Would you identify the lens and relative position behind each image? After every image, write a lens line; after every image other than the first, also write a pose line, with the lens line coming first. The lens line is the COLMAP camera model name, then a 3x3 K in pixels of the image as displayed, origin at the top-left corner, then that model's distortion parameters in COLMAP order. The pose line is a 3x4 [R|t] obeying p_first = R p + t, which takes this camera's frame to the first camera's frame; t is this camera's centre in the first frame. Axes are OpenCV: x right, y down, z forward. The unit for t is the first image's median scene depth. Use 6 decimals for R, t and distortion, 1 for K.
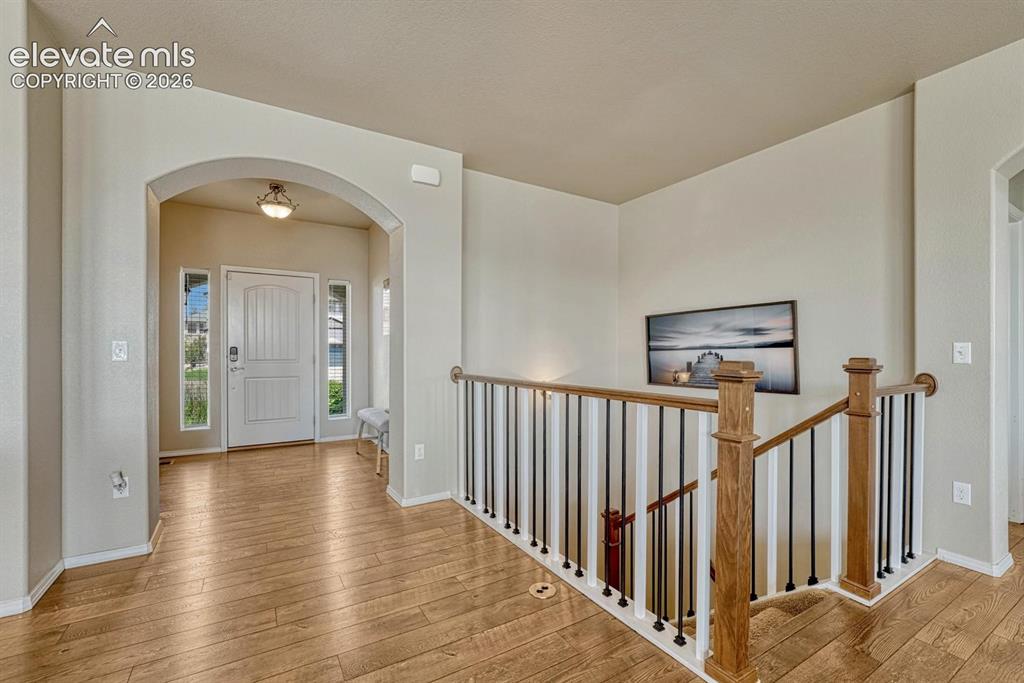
lens RADIAL K [[438.0, 0, 517.1], [0, 438.0, 351.4], [0, 0, 1]] dist [-0.008721, 0.001138]
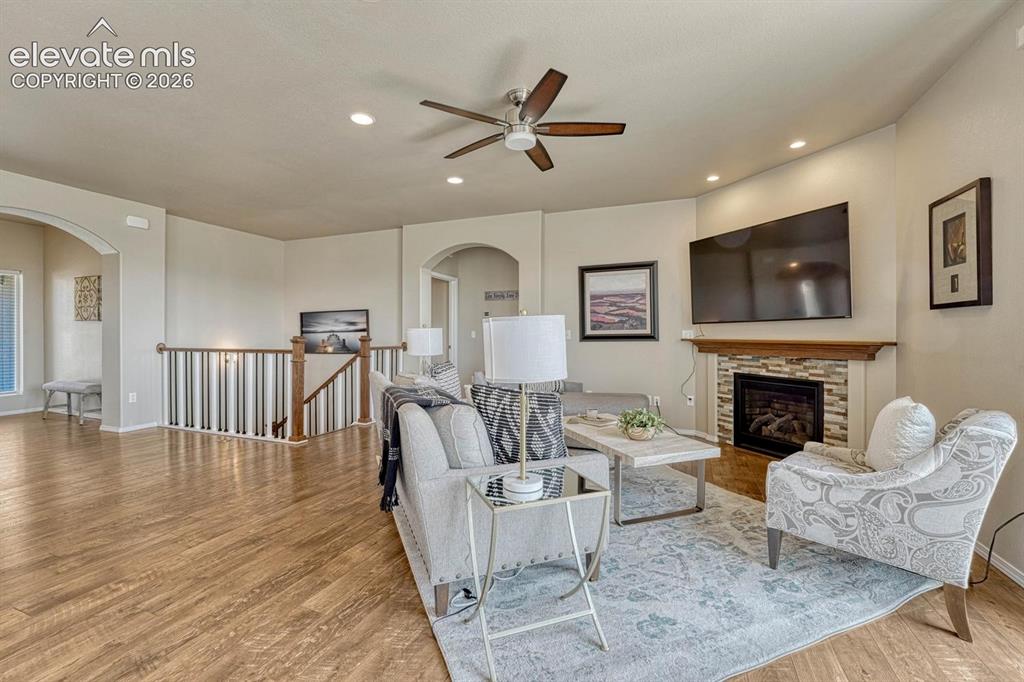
lens RADIAL K [[438.0, 0, 514.4], [0, 438.0, 335.1], [0, 0, 1]] dist [-0.008721, 0.001138]
pose [[0.808997, -0.002187, 0.587808, -0.032791], [0.001812, 0.999998, 0.001226, 0.005729], [-0.587810, 0.000074, 0.808999, -1.073727]]
